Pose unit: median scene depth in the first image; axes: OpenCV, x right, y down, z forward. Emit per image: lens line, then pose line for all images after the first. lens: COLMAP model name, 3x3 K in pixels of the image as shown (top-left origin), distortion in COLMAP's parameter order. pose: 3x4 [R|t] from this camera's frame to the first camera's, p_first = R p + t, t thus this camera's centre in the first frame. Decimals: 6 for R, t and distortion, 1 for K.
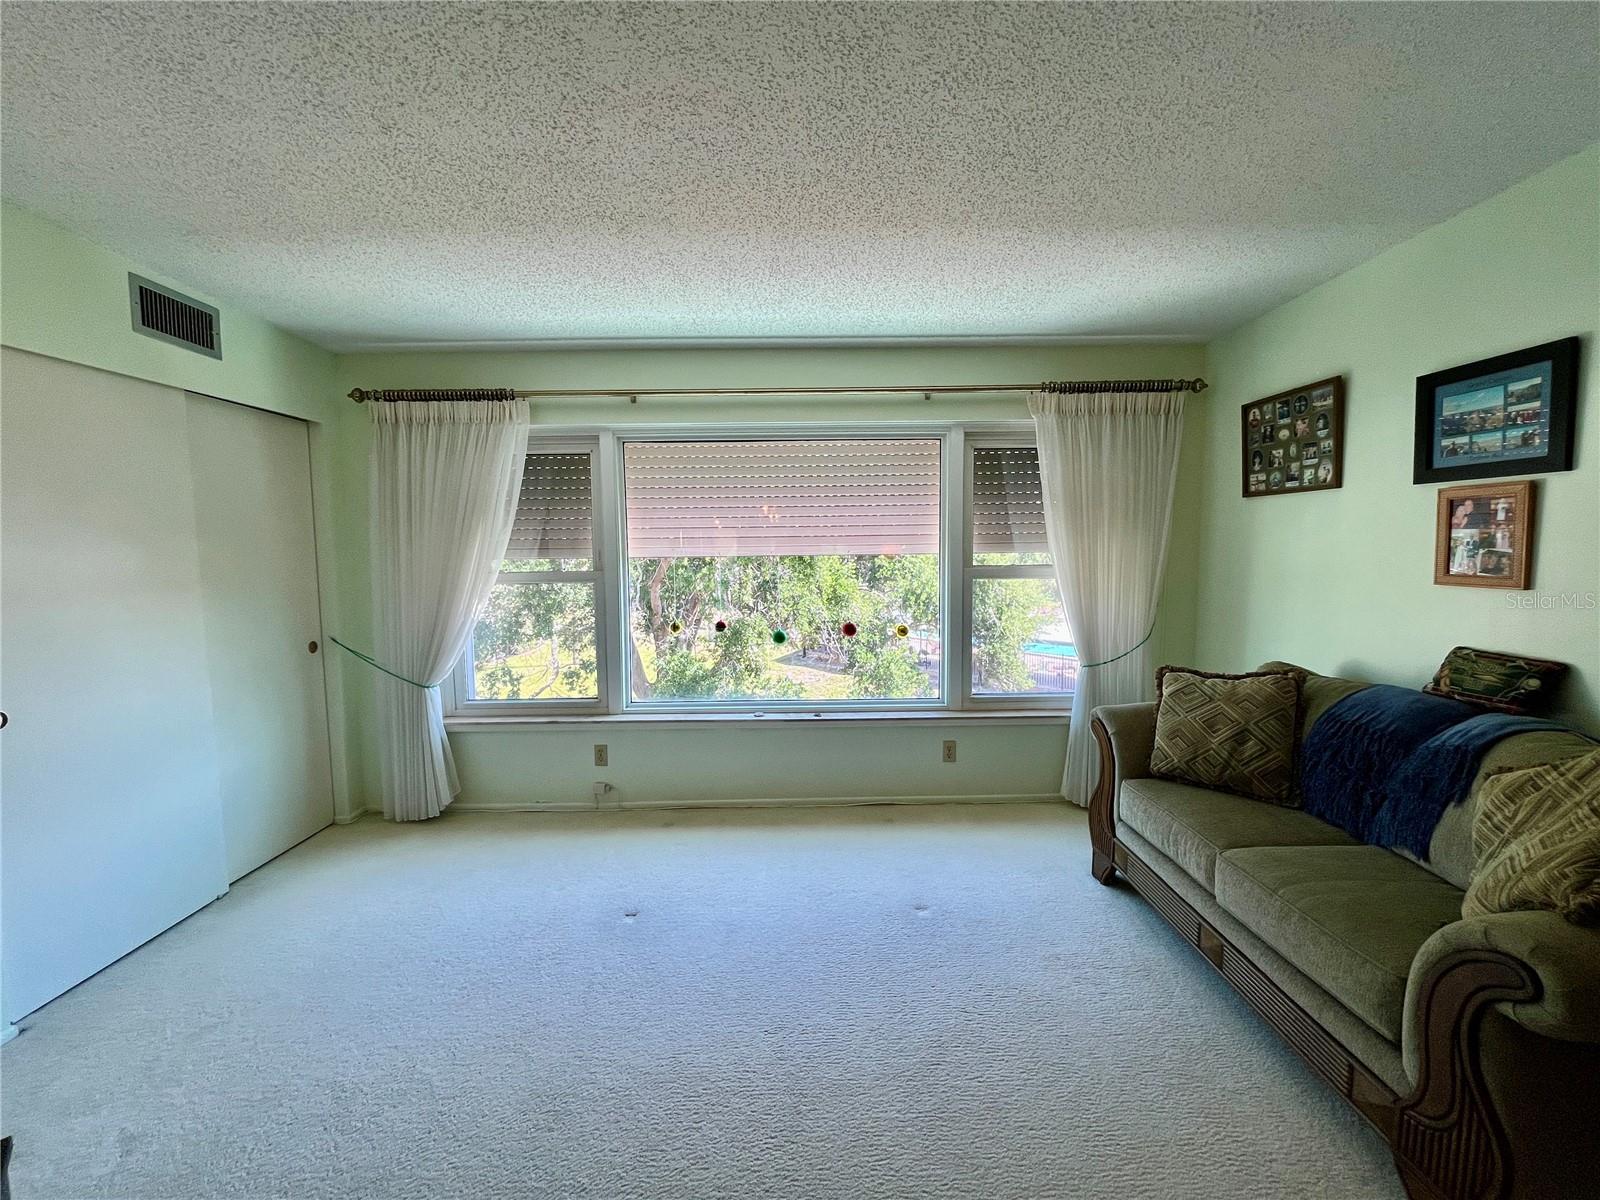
lens RADIAL K [[646.7, 0, 797.4], [0, 646.7, 597.7], [0, 0, 1]] dist [-0.001467, -0.001220]
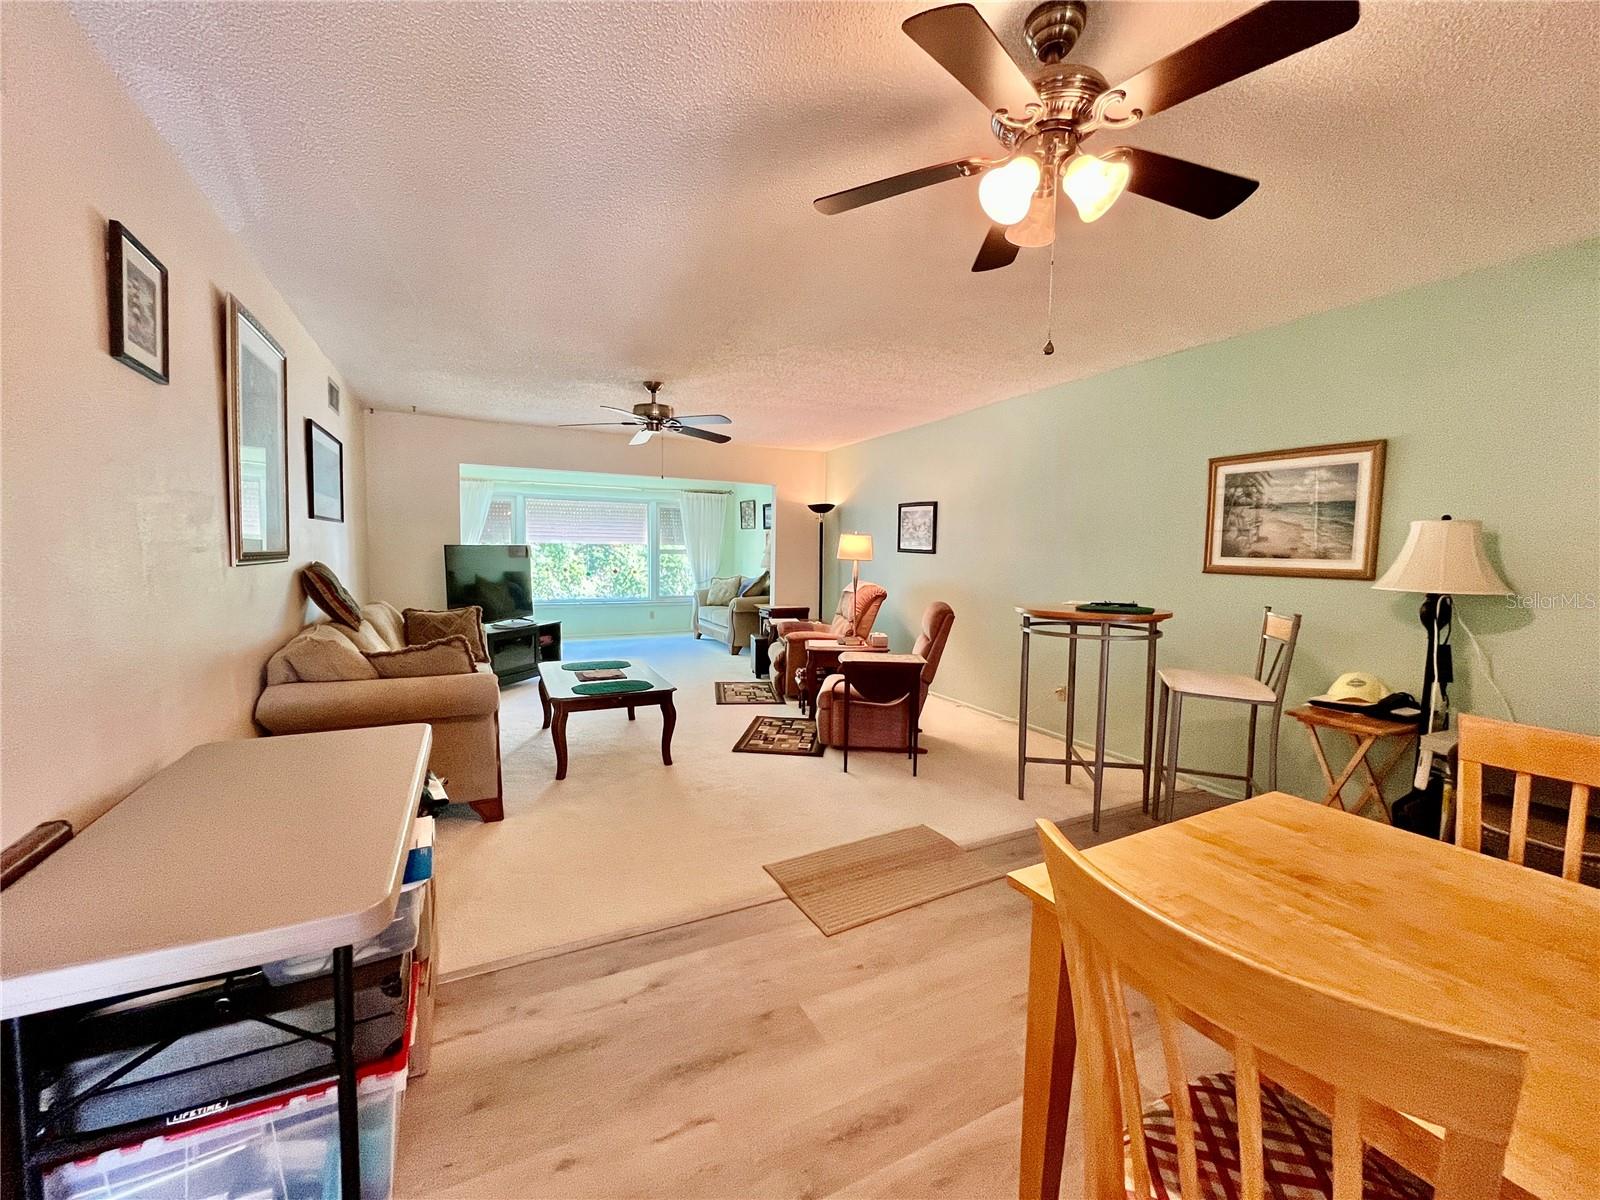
lens RADIAL K [[646.7, 0, 797.4], [0, 646.7, 597.7], [0, 0, 1]] dist [-0.001467, -0.001220]
pose [[0.896928, -0.007766, 0.442108, -0.468076], [0.007007, 0.999970, 0.003350, 0.168622], [-0.442121, 0.000093, 0.896955, -1.922002]]
